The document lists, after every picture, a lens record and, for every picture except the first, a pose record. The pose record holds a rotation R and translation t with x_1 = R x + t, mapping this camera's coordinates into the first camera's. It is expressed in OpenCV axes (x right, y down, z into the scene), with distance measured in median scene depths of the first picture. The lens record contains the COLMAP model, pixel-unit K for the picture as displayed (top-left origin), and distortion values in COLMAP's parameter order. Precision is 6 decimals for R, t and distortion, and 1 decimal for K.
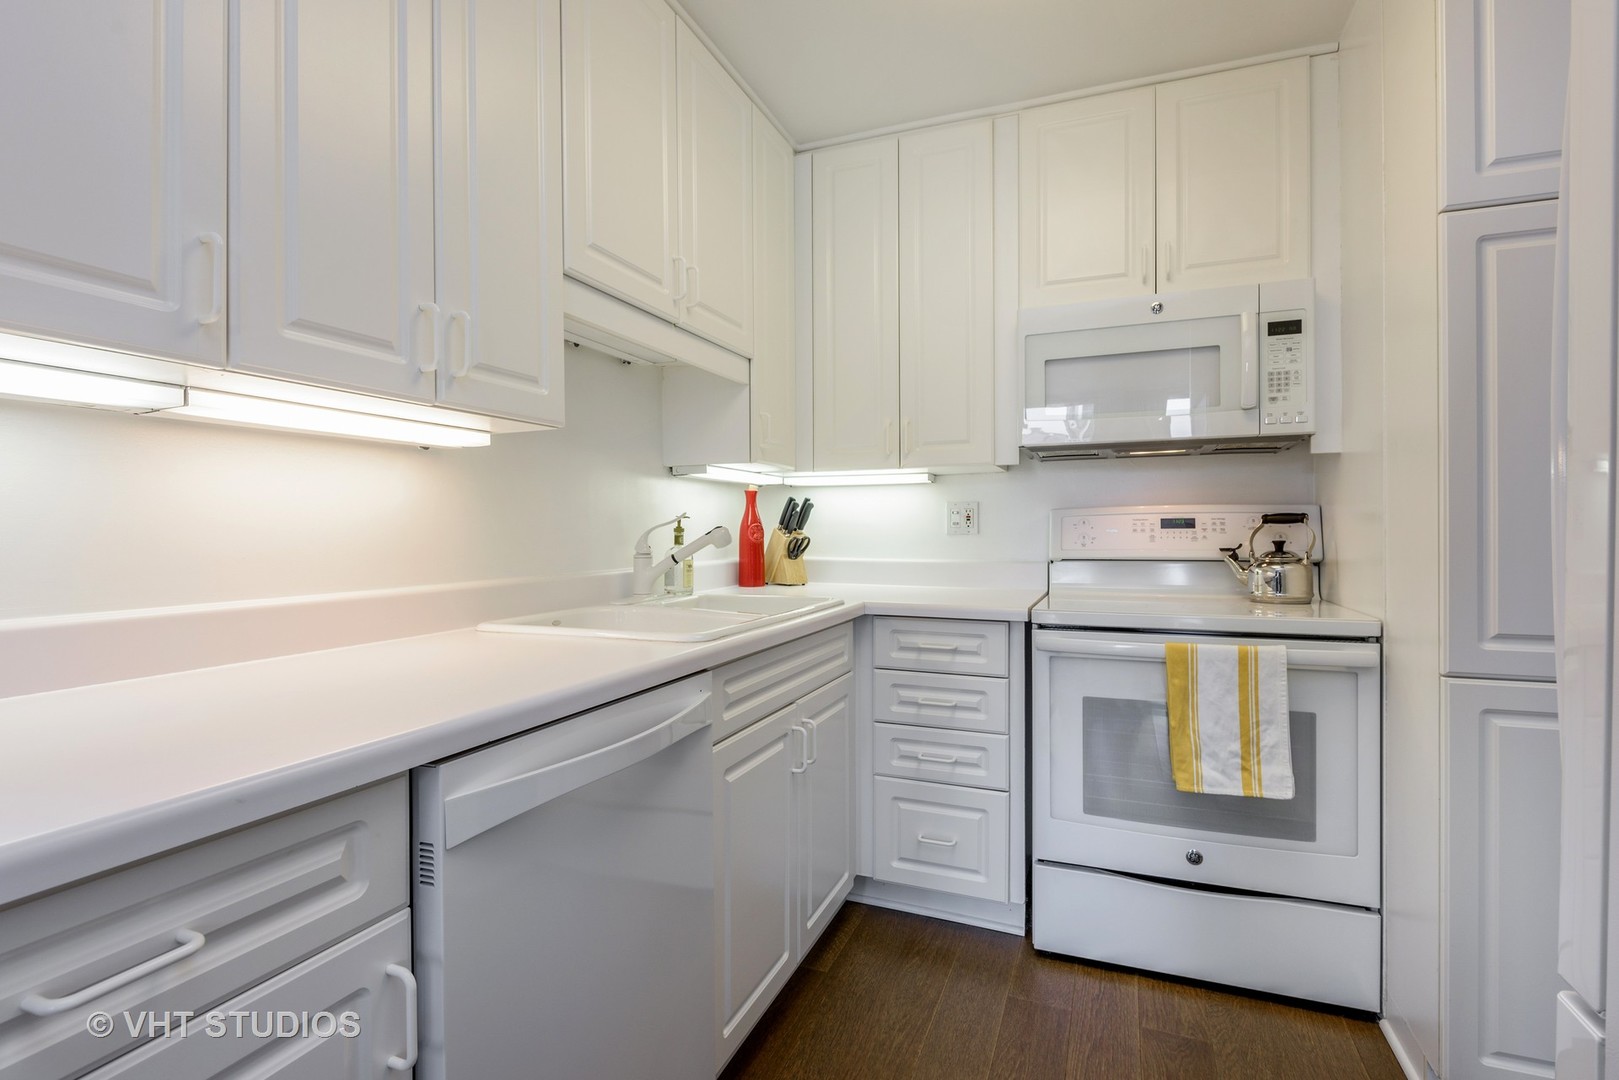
lens RADIAL K [[765.4, 0, 804.3], [0, 765.4, 536.3], [0, 0, 1]] dist [-0.008373, 0.000555]
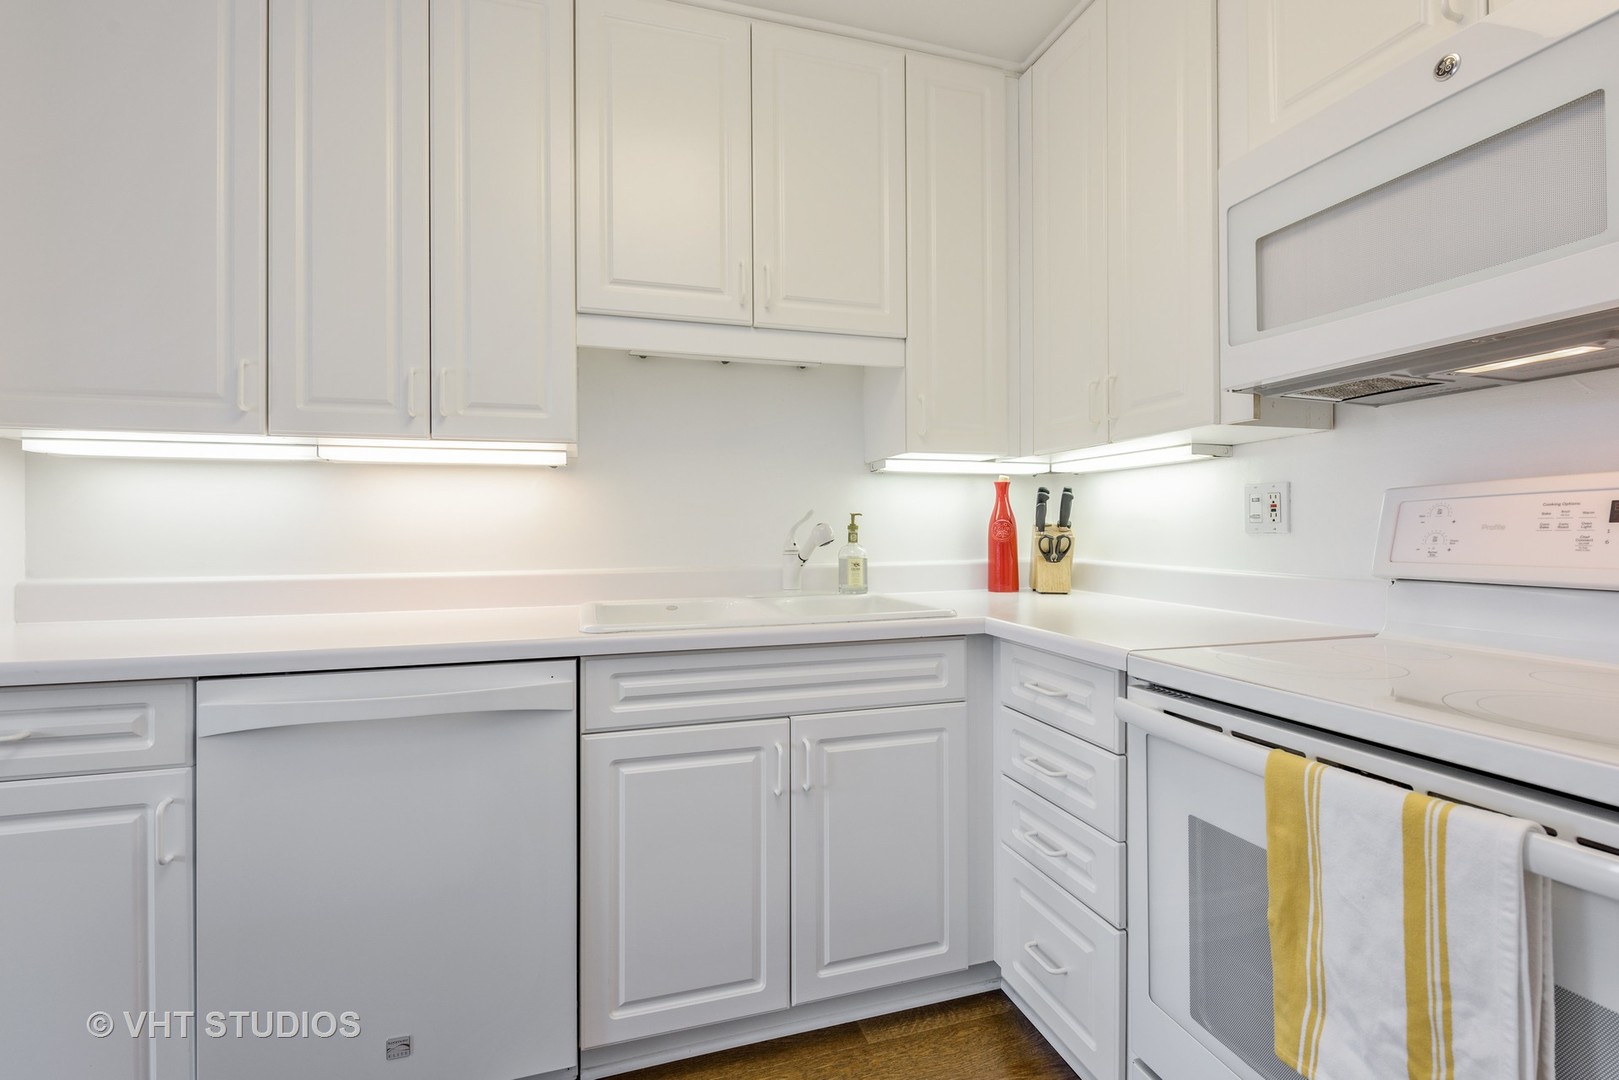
lens RADIAL K [[725.0, 0, 818.9], [0, 725.0, 536.1], [0, 0, 1]] dist [0.000222, -0.002123]
pose [[0.636423, 0.007562, -0.771303, 0.564169], [-0.004082, 0.999971, 0.006436, -0.002848], [0.771329, -0.000947, 0.636436, 0.402601]]
